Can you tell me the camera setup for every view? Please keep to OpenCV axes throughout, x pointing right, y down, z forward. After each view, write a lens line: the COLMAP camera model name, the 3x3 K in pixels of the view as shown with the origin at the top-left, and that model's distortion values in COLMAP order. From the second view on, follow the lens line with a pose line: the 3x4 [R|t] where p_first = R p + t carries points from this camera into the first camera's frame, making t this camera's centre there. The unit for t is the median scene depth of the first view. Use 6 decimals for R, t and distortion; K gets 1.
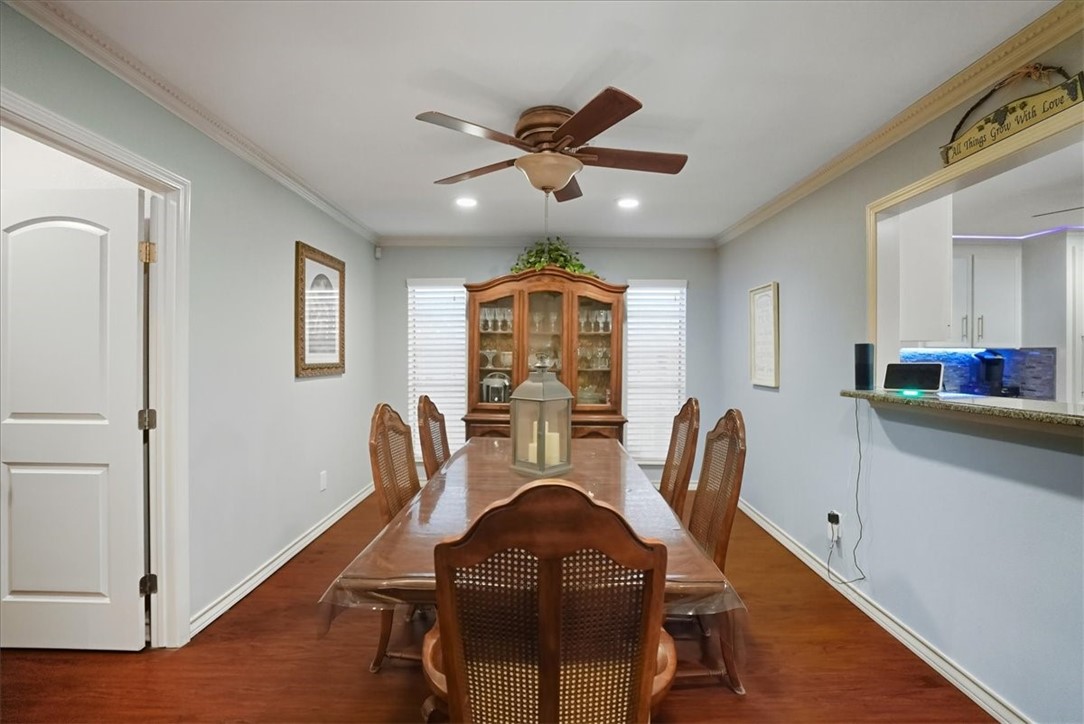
lens RADIAL K [[509.7, 0, 544.7], [0, 509.7, 354.0], [0, 0, 1]] dist [-0.065535, 0.025525]
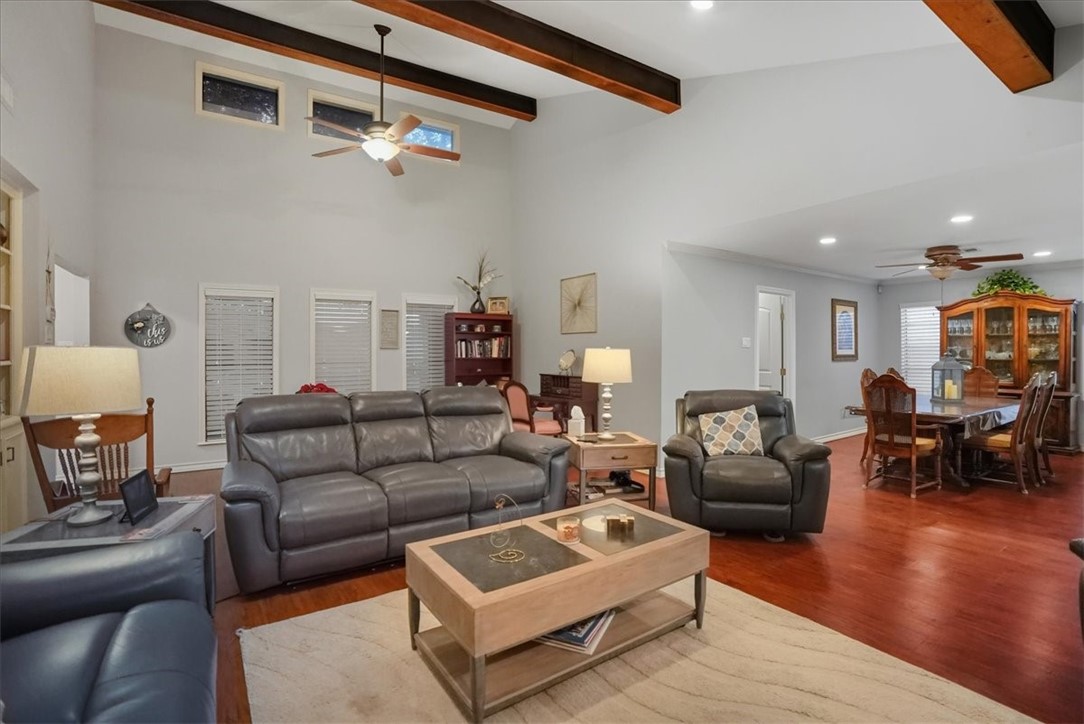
lens RADIAL K [[509.7, 0, 544.7], [0, 509.7, 354.0], [0, 0, 1]] dist [-0.065535, 0.025525]
pose [[0.562591, -0.000475, -0.826735, 0.444931], [0.003659, 0.999991, 0.001915, 0.007508], [0.826727, -0.004102, 0.562588, -0.931996]]
